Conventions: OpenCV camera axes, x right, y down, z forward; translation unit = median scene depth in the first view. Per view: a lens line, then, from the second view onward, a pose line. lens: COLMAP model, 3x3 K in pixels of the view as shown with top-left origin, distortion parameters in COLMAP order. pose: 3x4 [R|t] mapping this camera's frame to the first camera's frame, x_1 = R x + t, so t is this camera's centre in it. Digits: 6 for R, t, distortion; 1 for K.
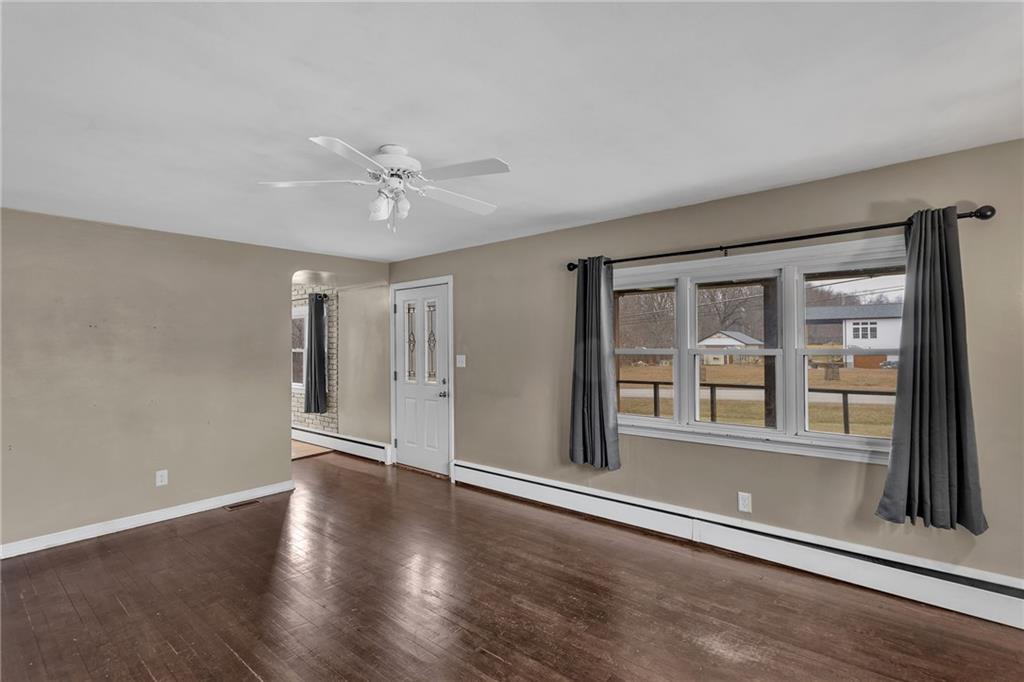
lens RADIAL K [[487.8, 0, 512.0], [0, 487.8, 341.0], [0, 0, 1]] dist [0.026300, 0.000246]
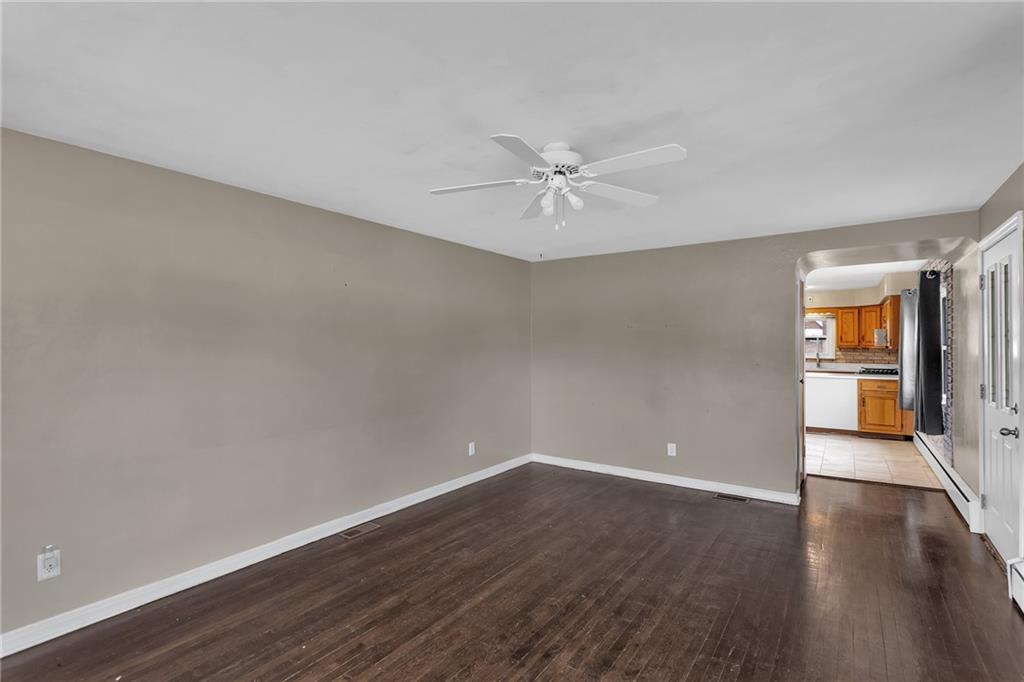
lens RADIAL K [[487.8, 0, 512.0], [0, 487.8, 341.0], [0, 0, 1]] dist [0.026300, 0.000246]
pose [[0.091258, 0.001824, -0.995826, 0.535768], [0.011585, 0.999929, 0.002893, -0.001634], [0.995760, -0.011801, 0.091231, 0.574600]]
